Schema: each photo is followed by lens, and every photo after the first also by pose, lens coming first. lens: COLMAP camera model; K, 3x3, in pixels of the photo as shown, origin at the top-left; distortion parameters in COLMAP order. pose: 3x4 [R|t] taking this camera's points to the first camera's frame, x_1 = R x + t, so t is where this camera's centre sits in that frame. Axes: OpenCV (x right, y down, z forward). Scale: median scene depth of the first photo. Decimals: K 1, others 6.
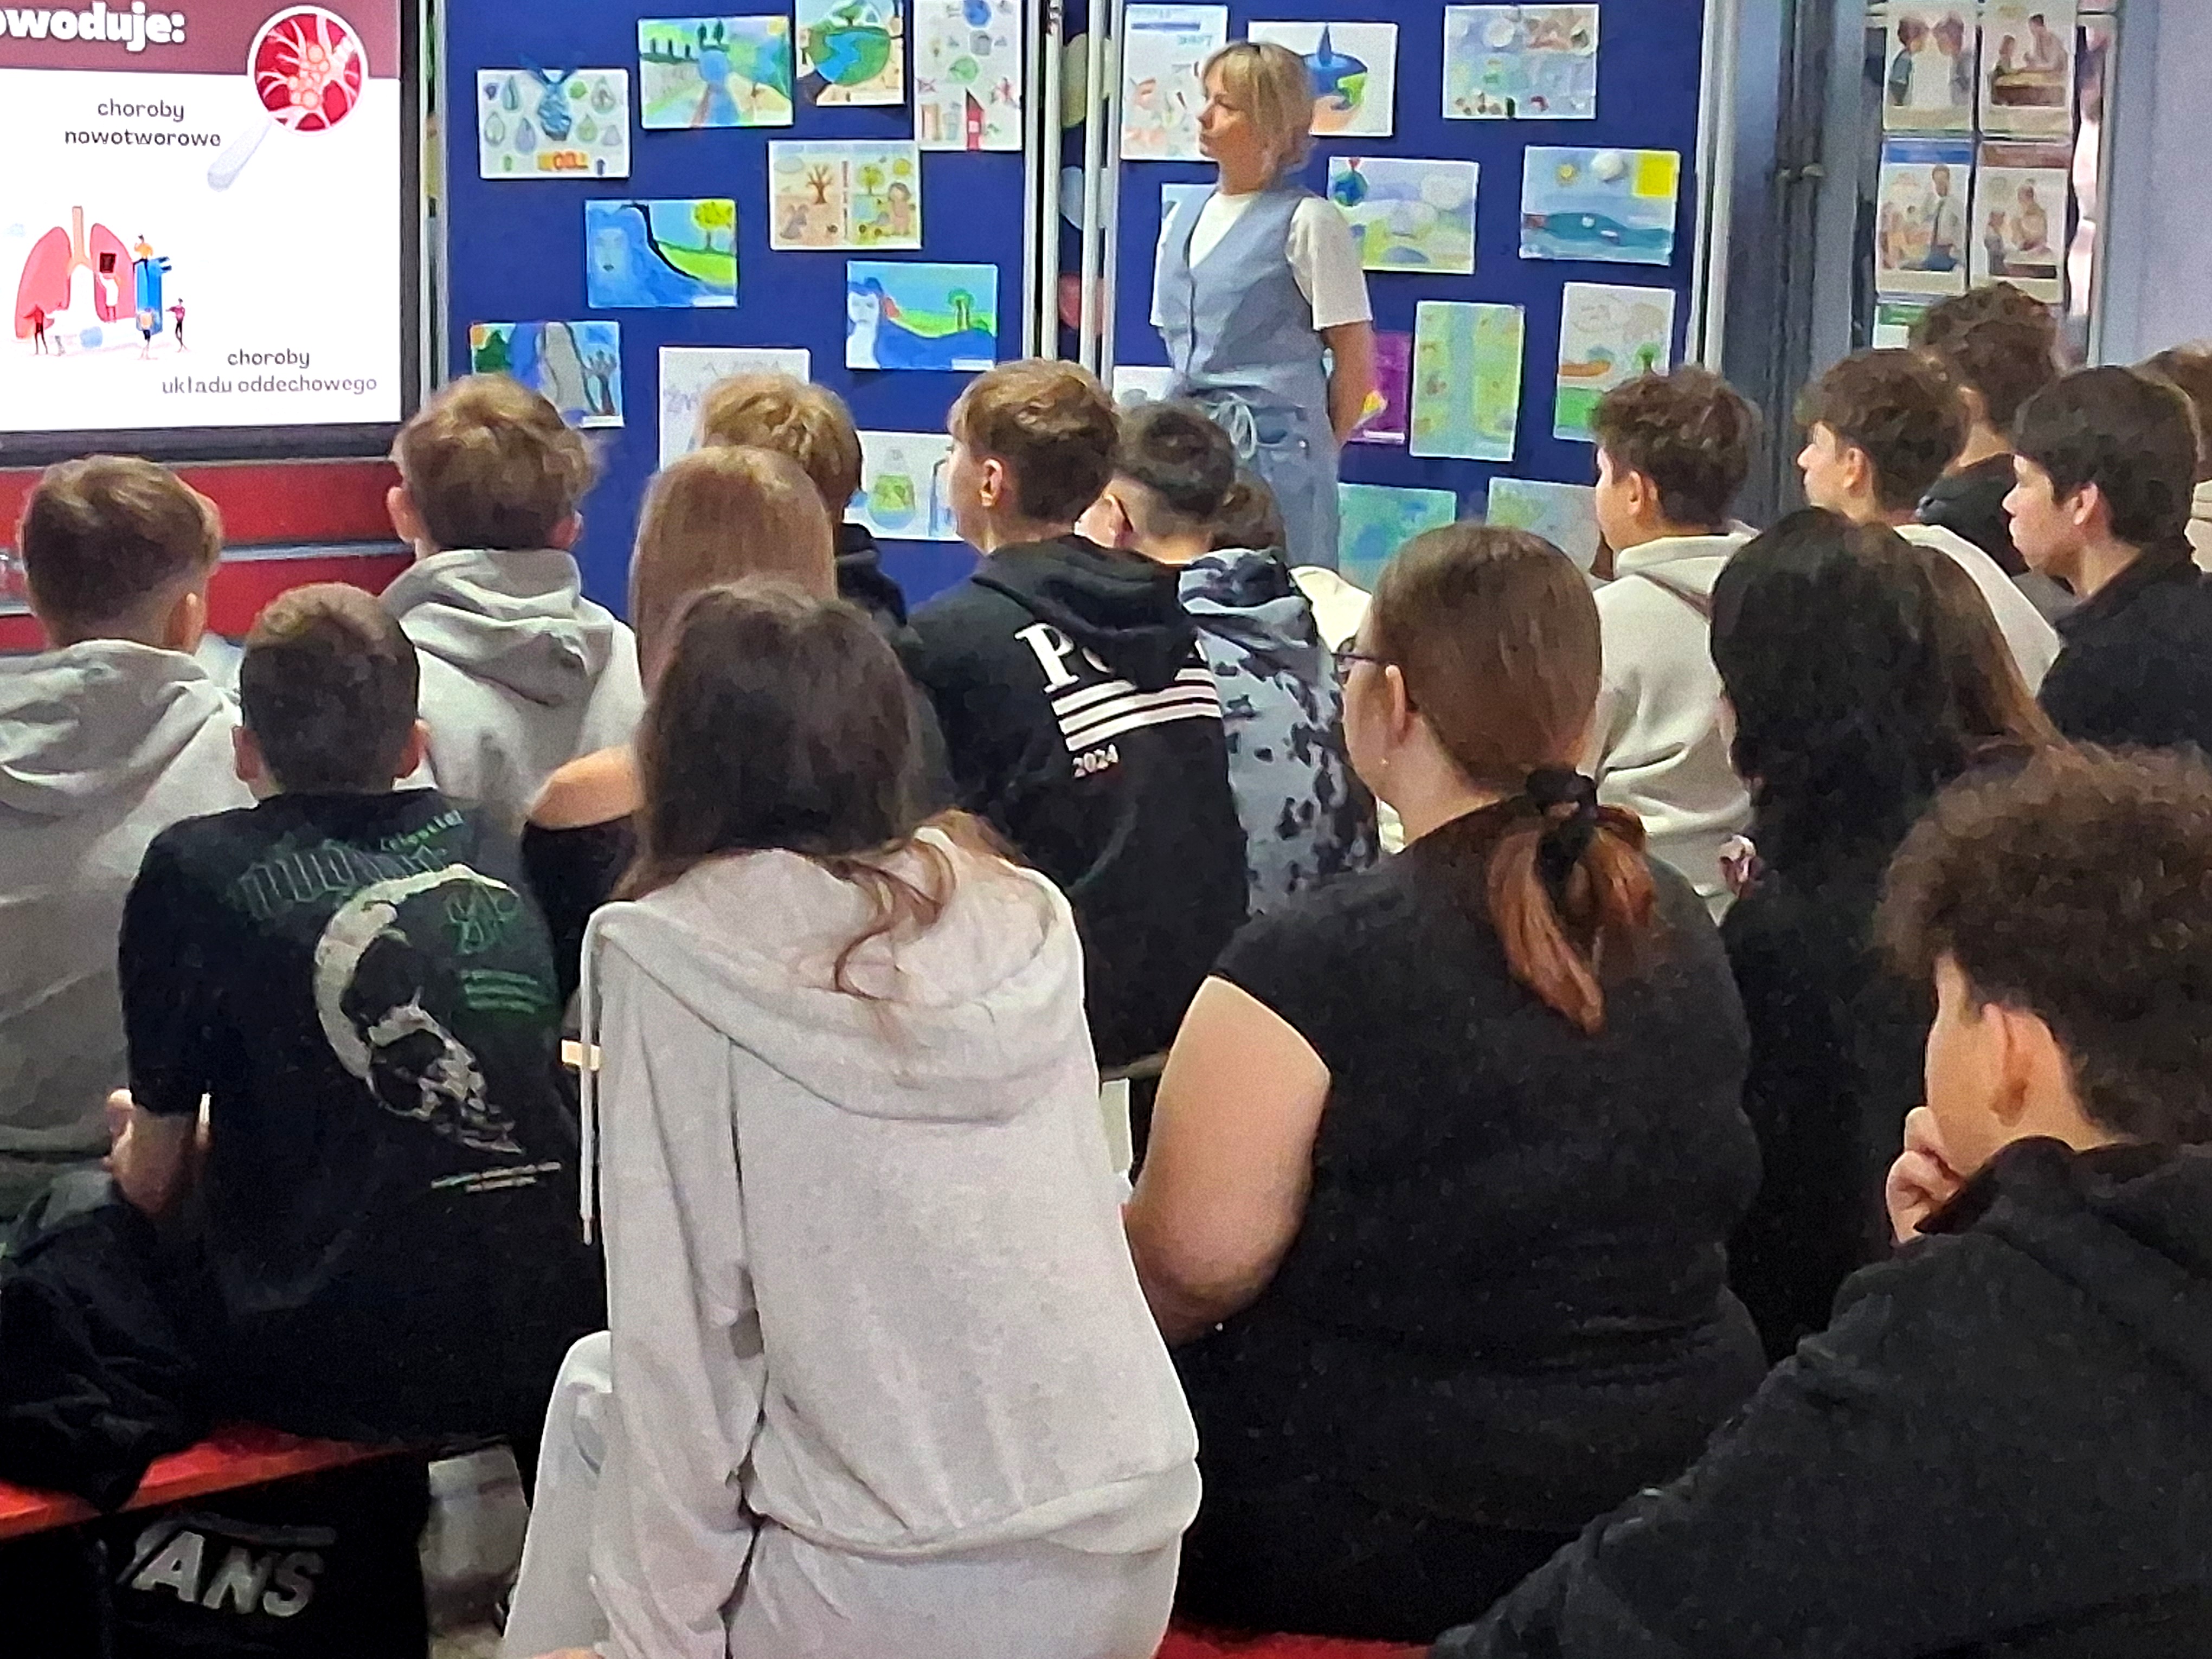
lens RADIAL K [[4925.0, 0, 1102.6], [0, 4925.0, 829.9], [0, 0, 1]] dist [0.191659, 0.000000]
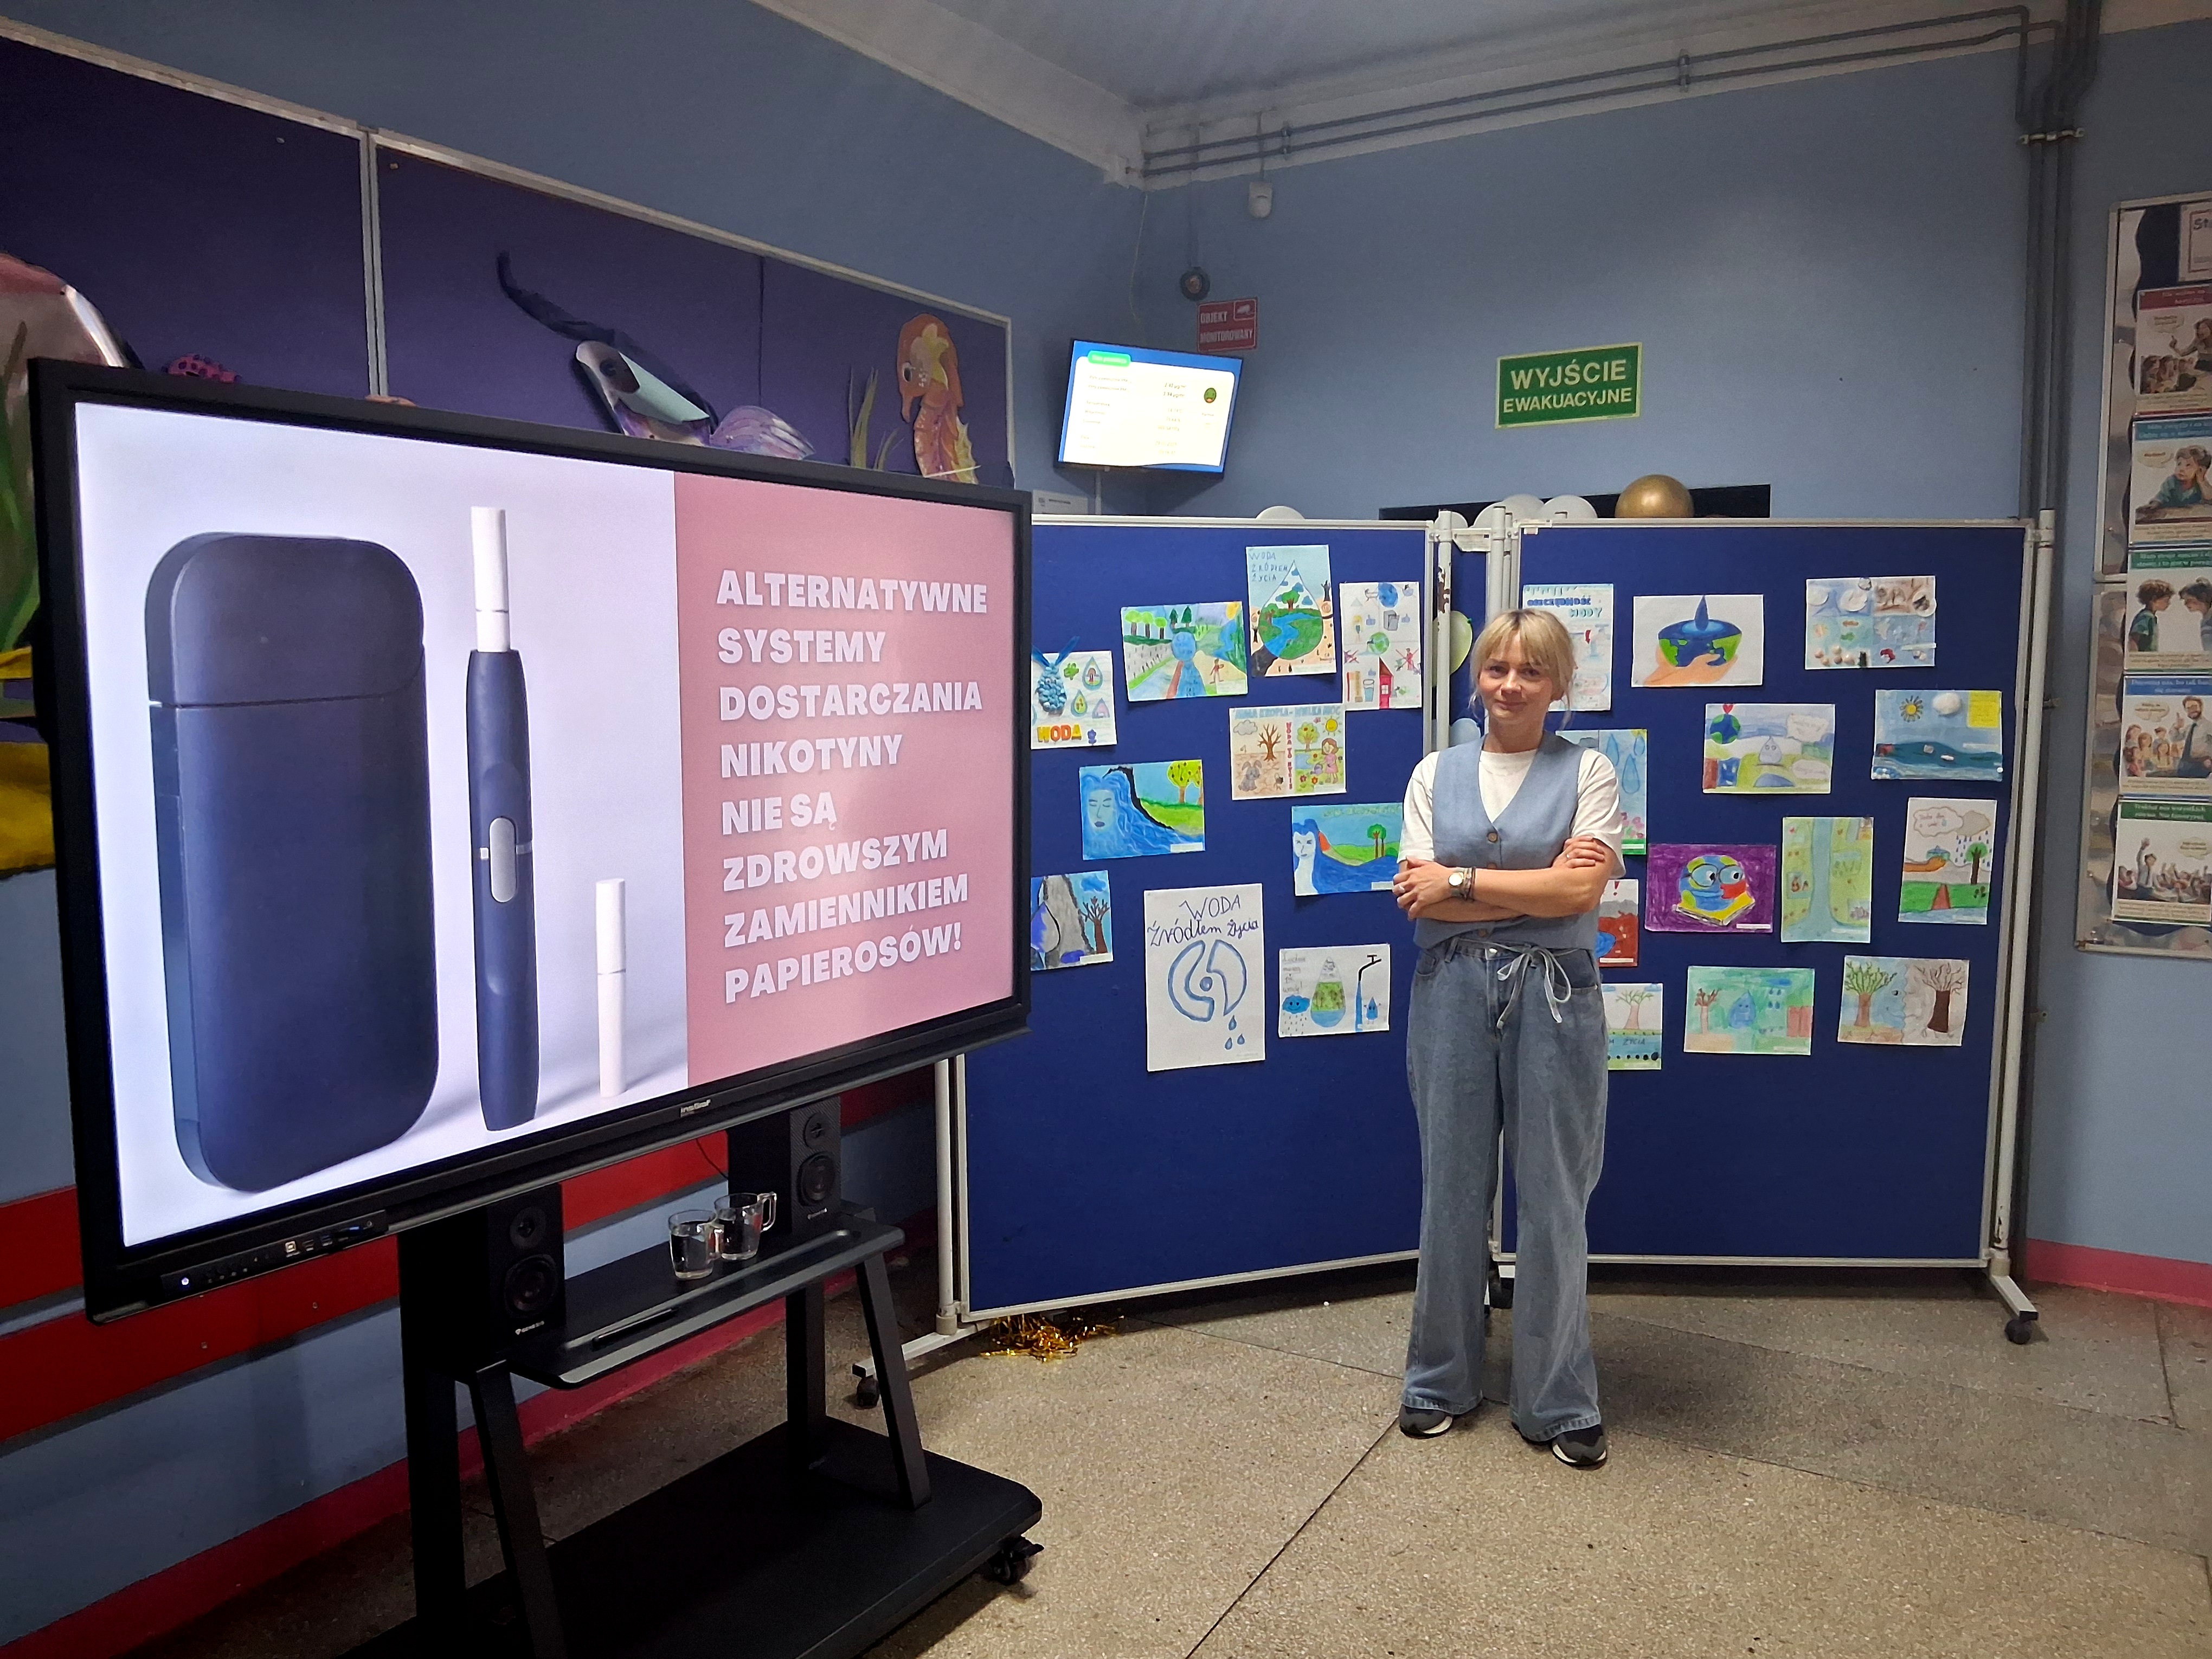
lens RADIAL K [[1702.8, 0, 1108.6], [0, 1702.8, 824.0], [0, 0, 1]] dist [0.088524, -0.151741]
pose [[0.934223, -0.059929, 0.351620, -0.236400], [0.079671, 0.995939, -0.041934, -0.098011], [-0.347678, 0.067190, 0.935203, 0.640533]]
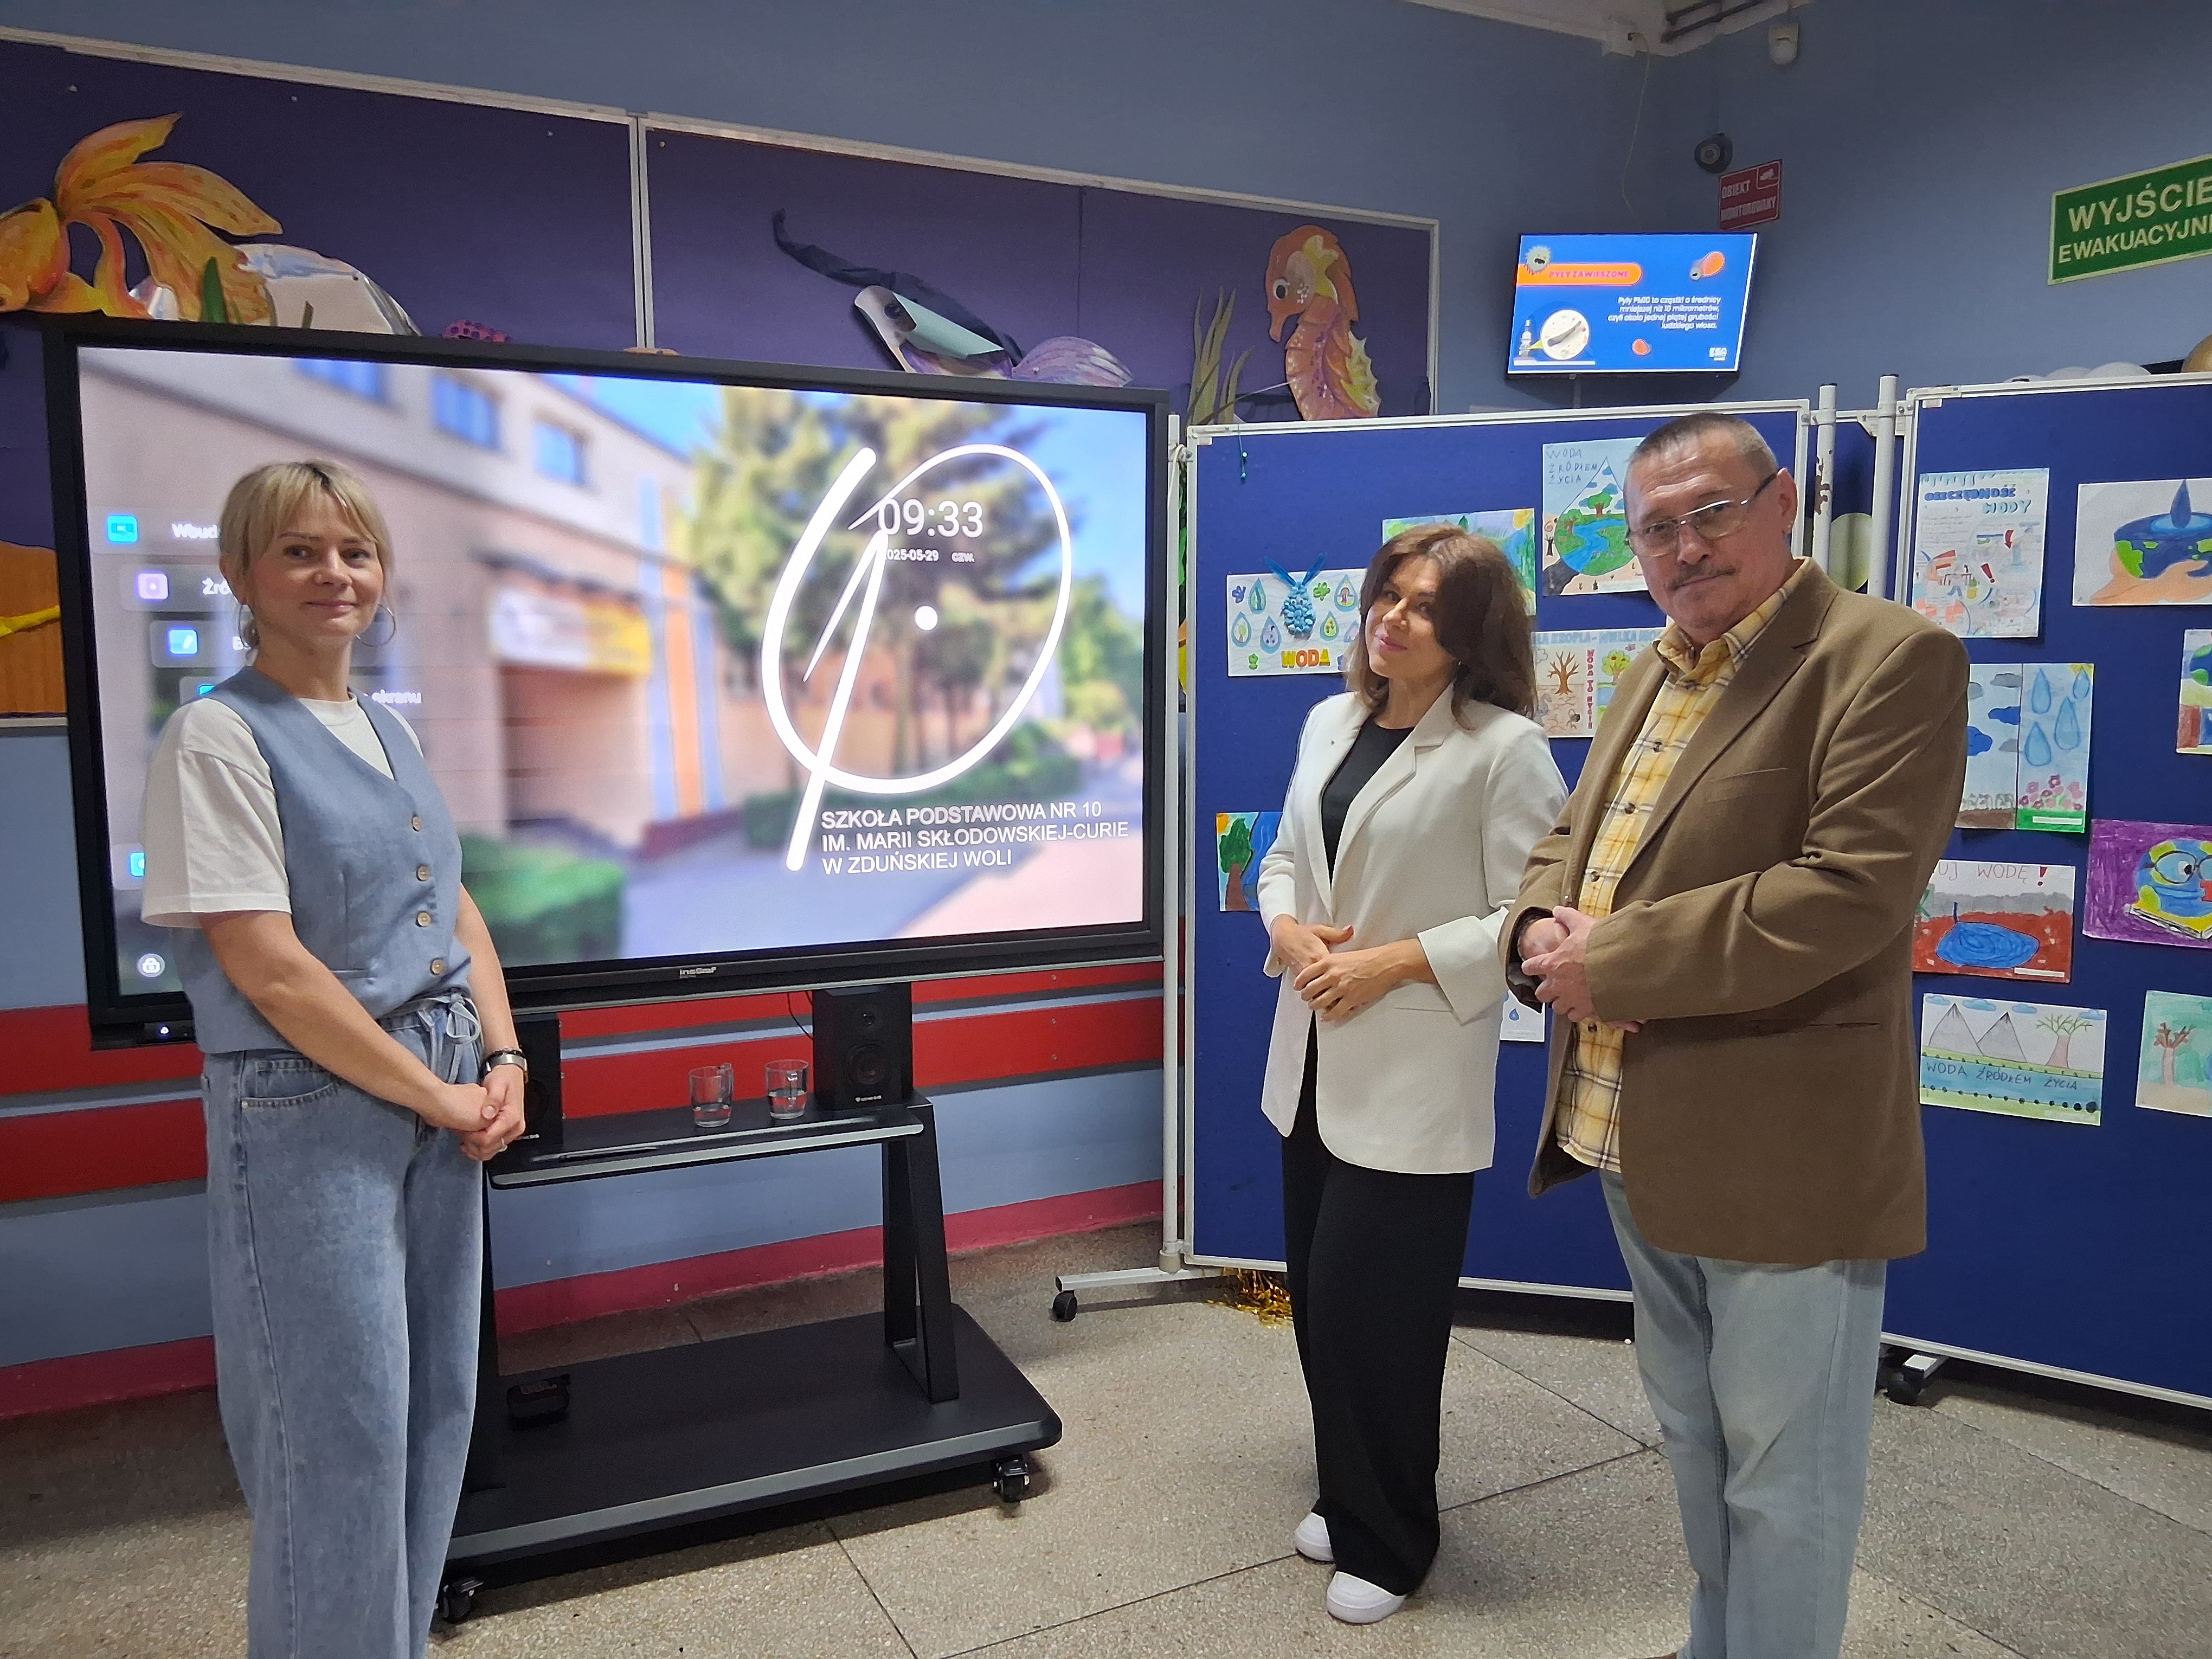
lens RADIAL K [[1702.8, 0, 1088.5], [0, 1702.8, 842.5], [0, 0, 1]] dist [0.088524, -0.151741]
pose [[0.977397, 0.002383, -0.211399, -0.078043], [-0.012360, 0.998870, -0.045887, -0.079629], [0.211051, 0.047462, 0.976322, 0.645104]]
